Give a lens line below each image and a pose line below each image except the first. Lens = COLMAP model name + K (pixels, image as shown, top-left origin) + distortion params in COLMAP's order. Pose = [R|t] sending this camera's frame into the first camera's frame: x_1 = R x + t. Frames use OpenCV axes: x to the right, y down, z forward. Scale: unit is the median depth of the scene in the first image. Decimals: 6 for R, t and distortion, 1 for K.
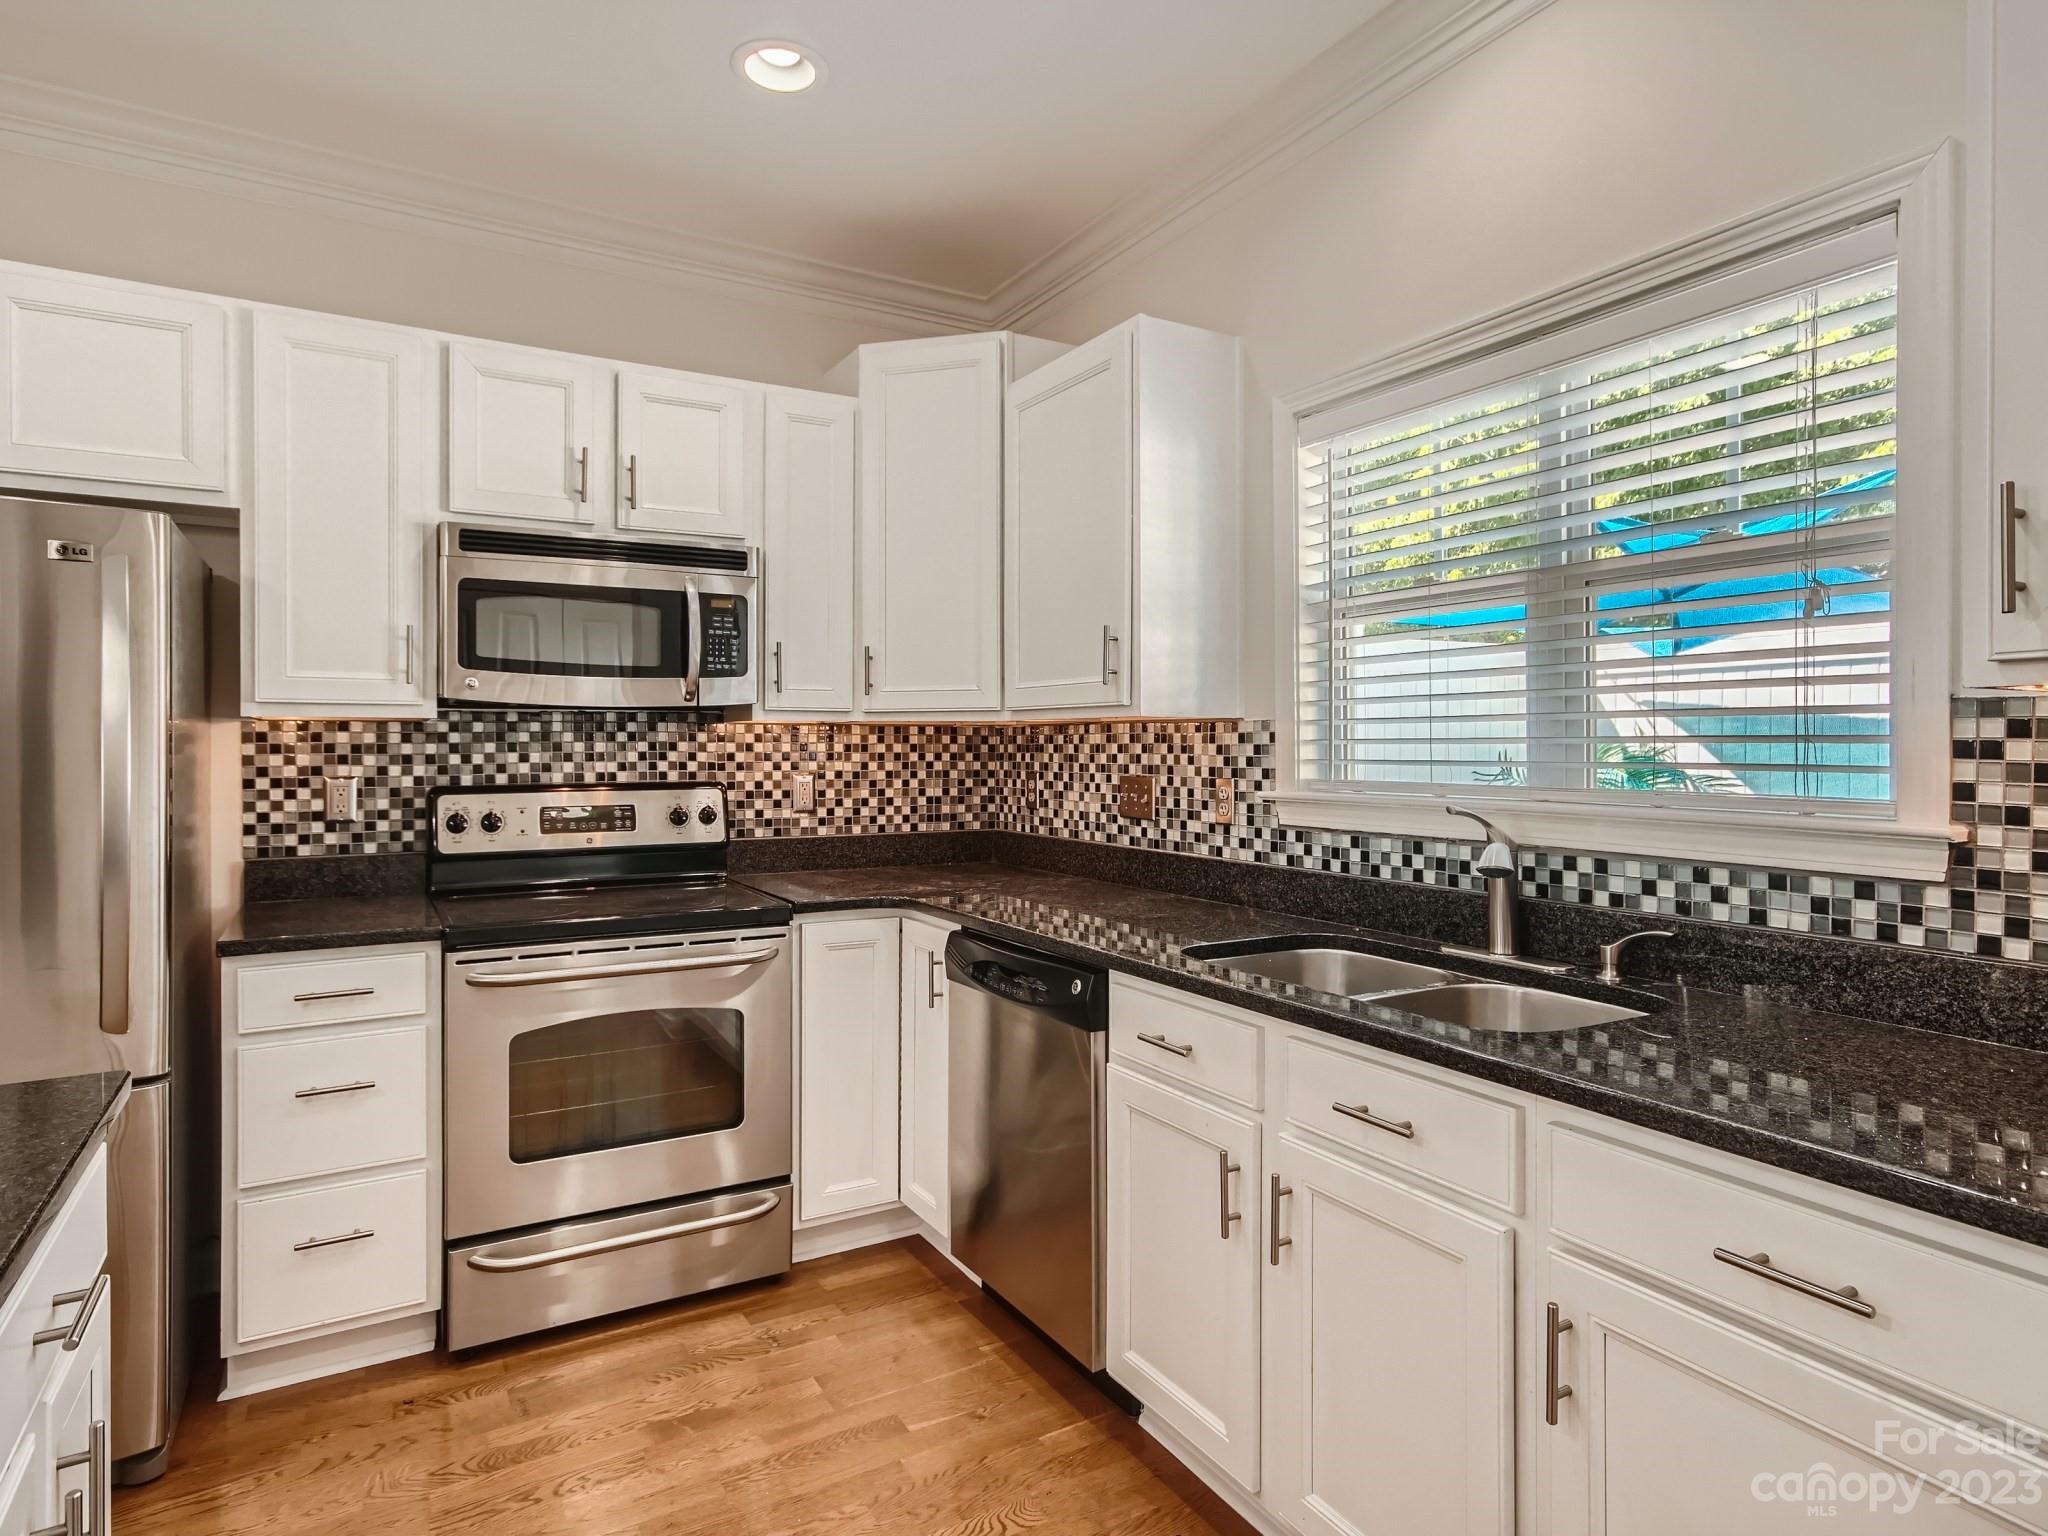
lens RADIAL K [[1146.0, 0, 1010.0], [0, 1146.0, 741.7], [0, 0, 1]] dist [-0.009399, 0.019034]
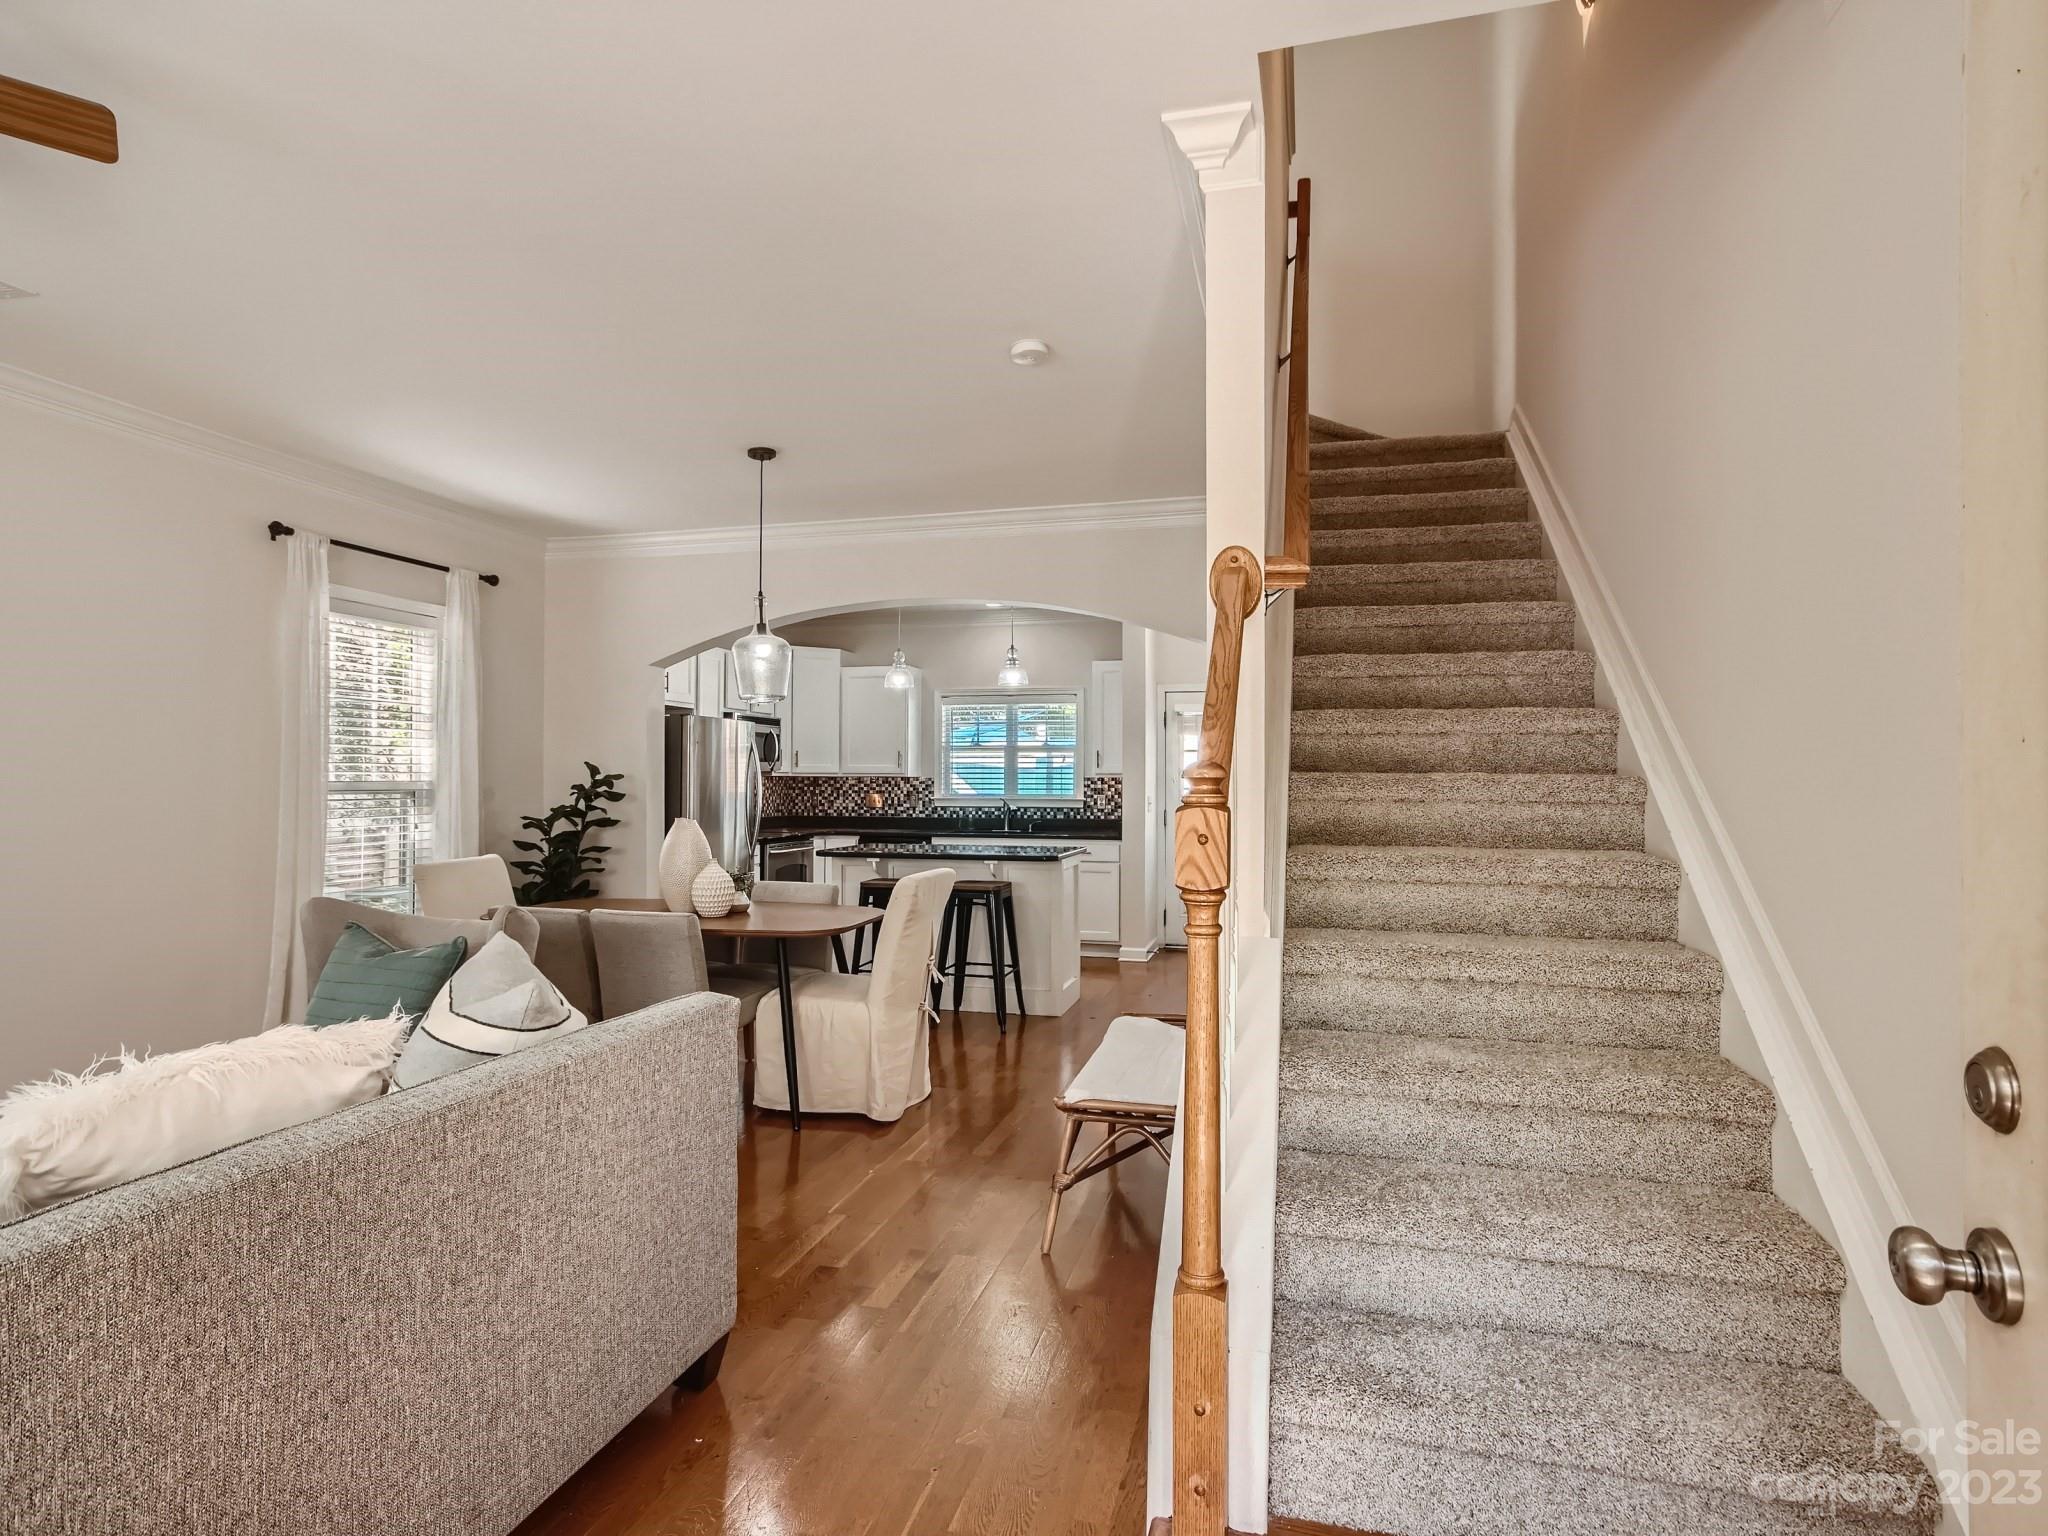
lens RADIAL K [[1146.0, 0, 1021.2], [0, 1146.0, 762.1], [0, 0, 1]] dist [-0.009399, 0.019034]
pose [[0.695624, 0.013436, 0.718280, -2.025330], [-0.004647, 0.999888, -0.014203, -0.016617], [-0.718391, 0.006541, 0.695609, -1.604635]]
